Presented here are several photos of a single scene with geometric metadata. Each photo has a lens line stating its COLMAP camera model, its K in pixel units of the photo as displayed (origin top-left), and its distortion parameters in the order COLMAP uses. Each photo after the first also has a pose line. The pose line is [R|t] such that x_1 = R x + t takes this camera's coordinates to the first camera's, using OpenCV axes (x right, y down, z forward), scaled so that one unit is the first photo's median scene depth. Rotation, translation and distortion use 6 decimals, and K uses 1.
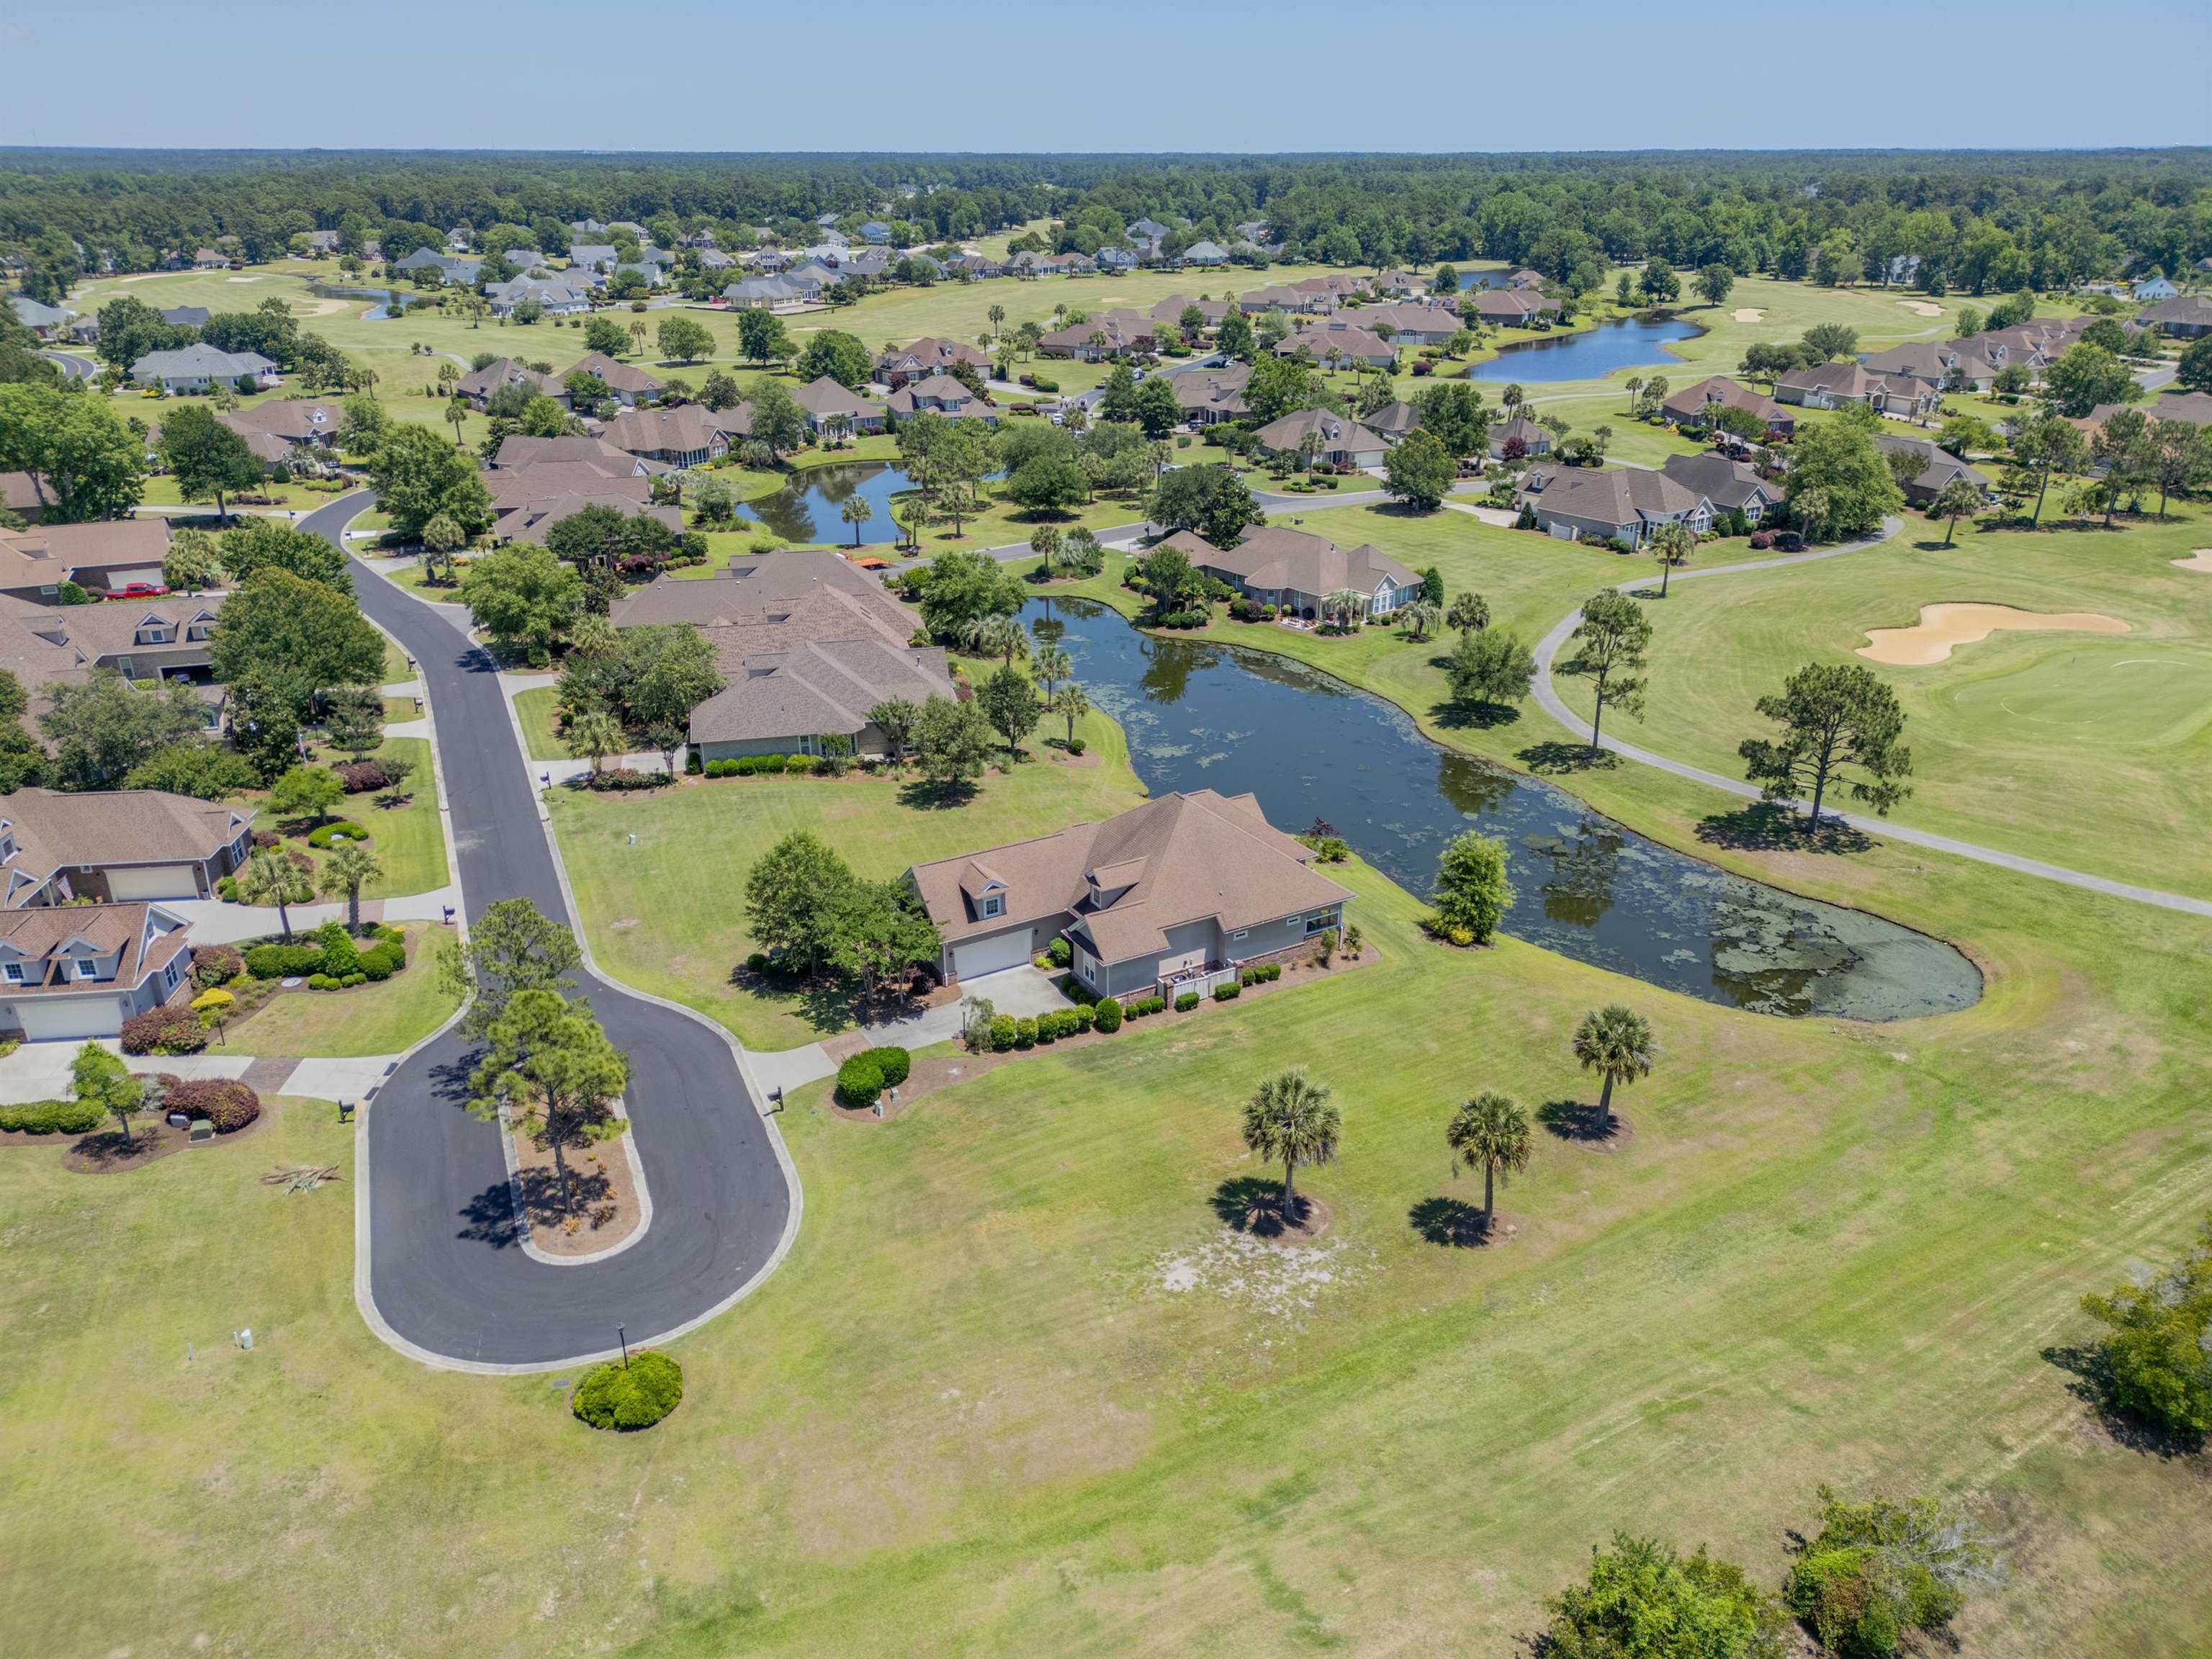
lens RADIAL K [[1536.3, 0, 1119.9], [0, 1536.3, 826.1], [0, 0, 1]] dist [0.057883, -0.047450]
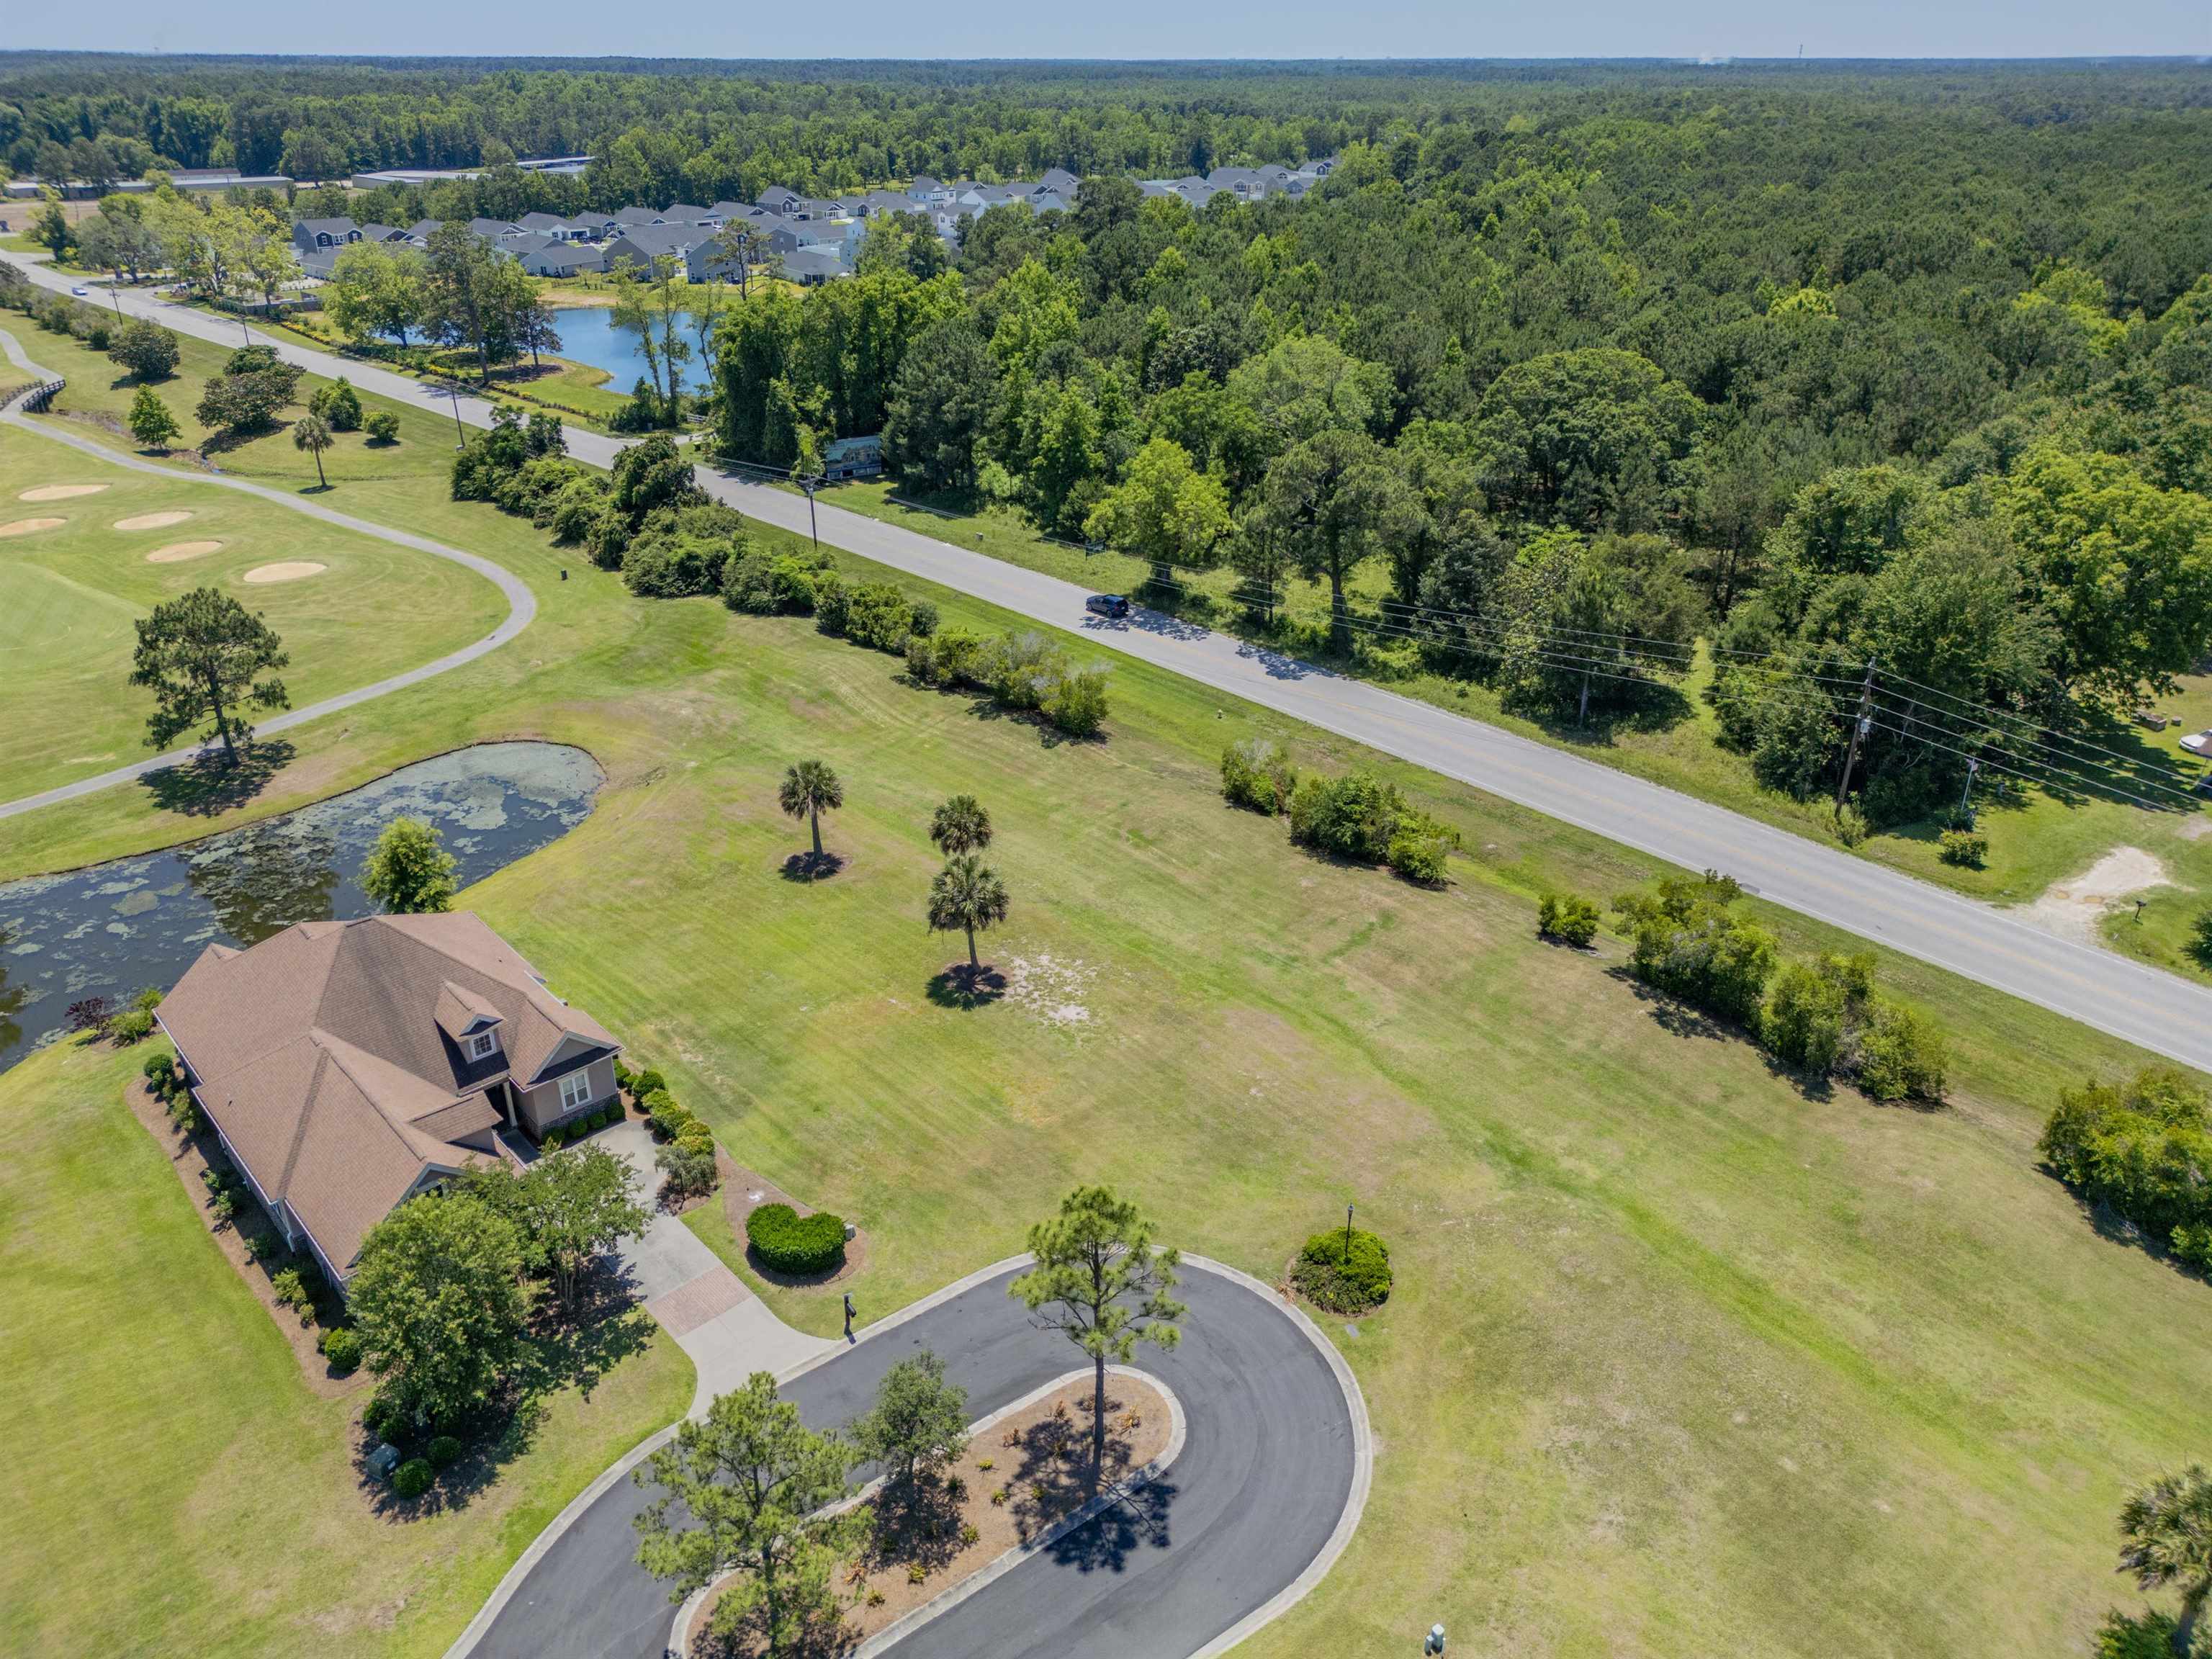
lens RADIAL K [[1536.3, 0, 1102.5], [0, 1536.3, 854.2], [0, 0, 1]] dist [0.057883, -0.047450]
pose [[-0.204669, -0.448619, 0.869972, -0.855403], [0.389023, 0.778296, 0.492865, -0.348030], [-0.898205, 0.439314, 0.015230, 0.810216]]
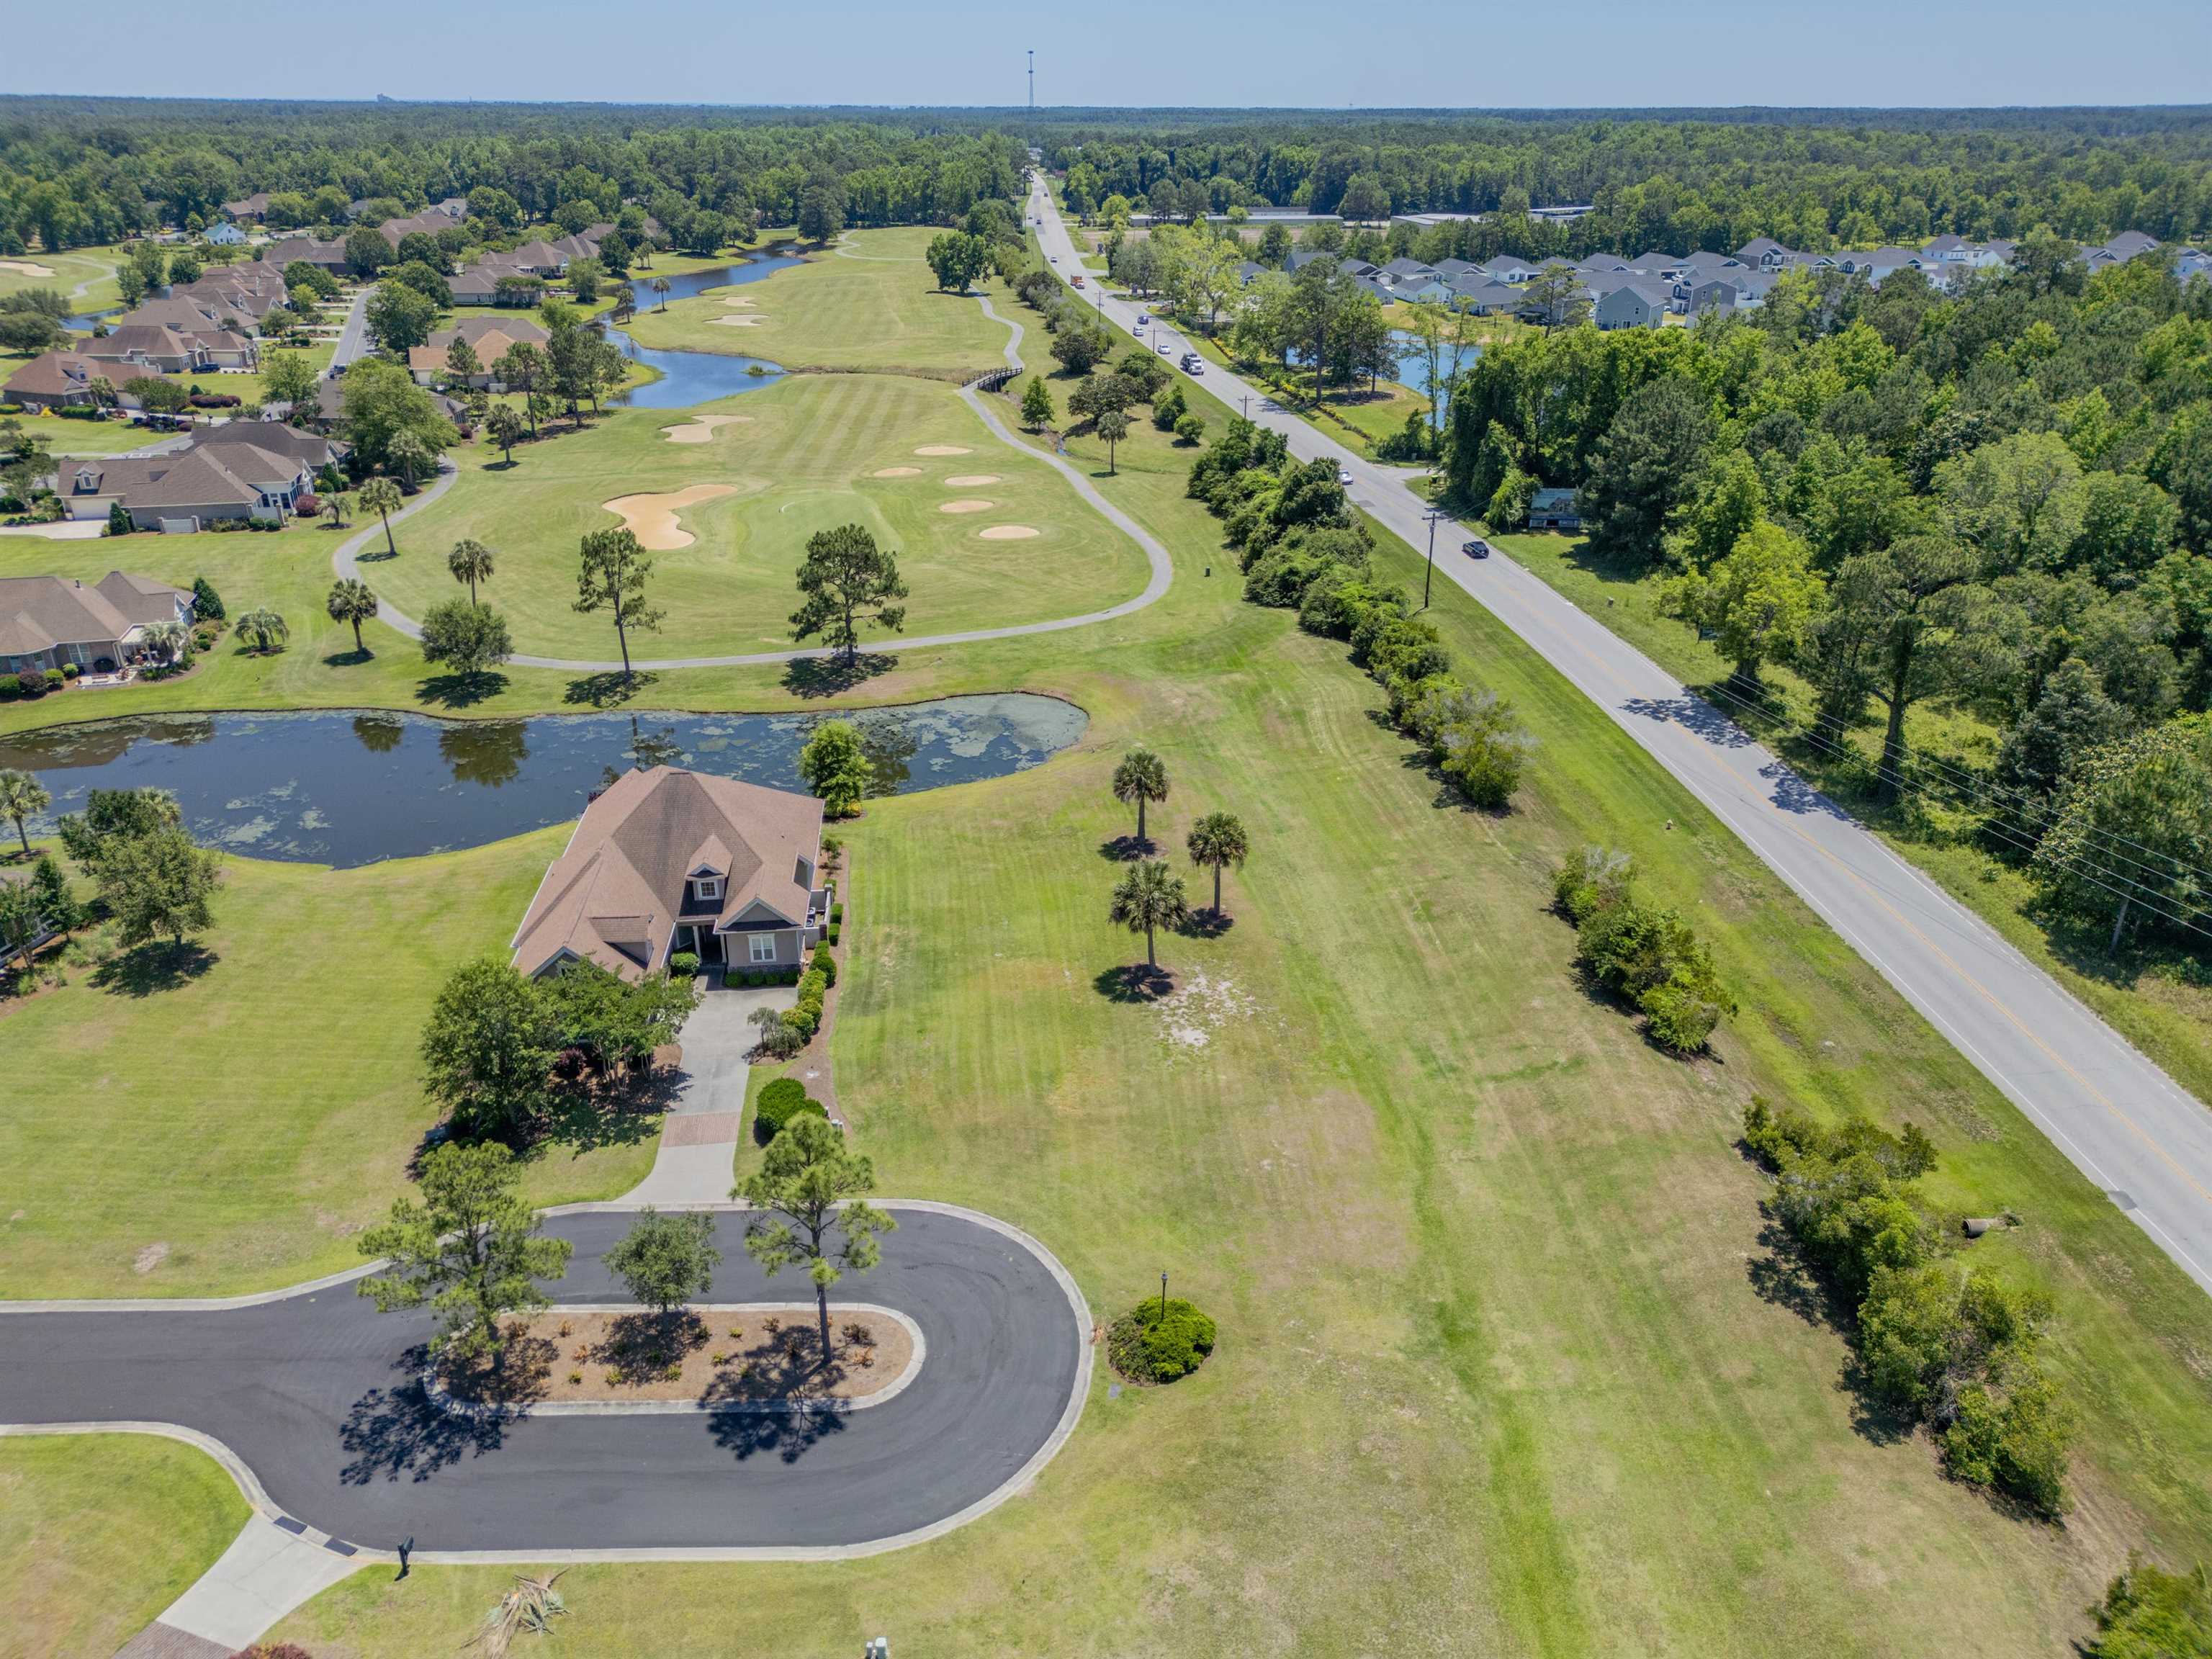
lens RADIAL K [[1536.3, 0, 1094.9], [0, 1536.3, 845.2], [0, 0, 1]] dist [0.057883, -0.047450]
pose [[0.418825, -0.390982, 0.819584, -0.831554], [0.359698, 0.900163, 0.245609, -0.152969], [-0.833788, 0.191936, 0.517647, 0.363659]]
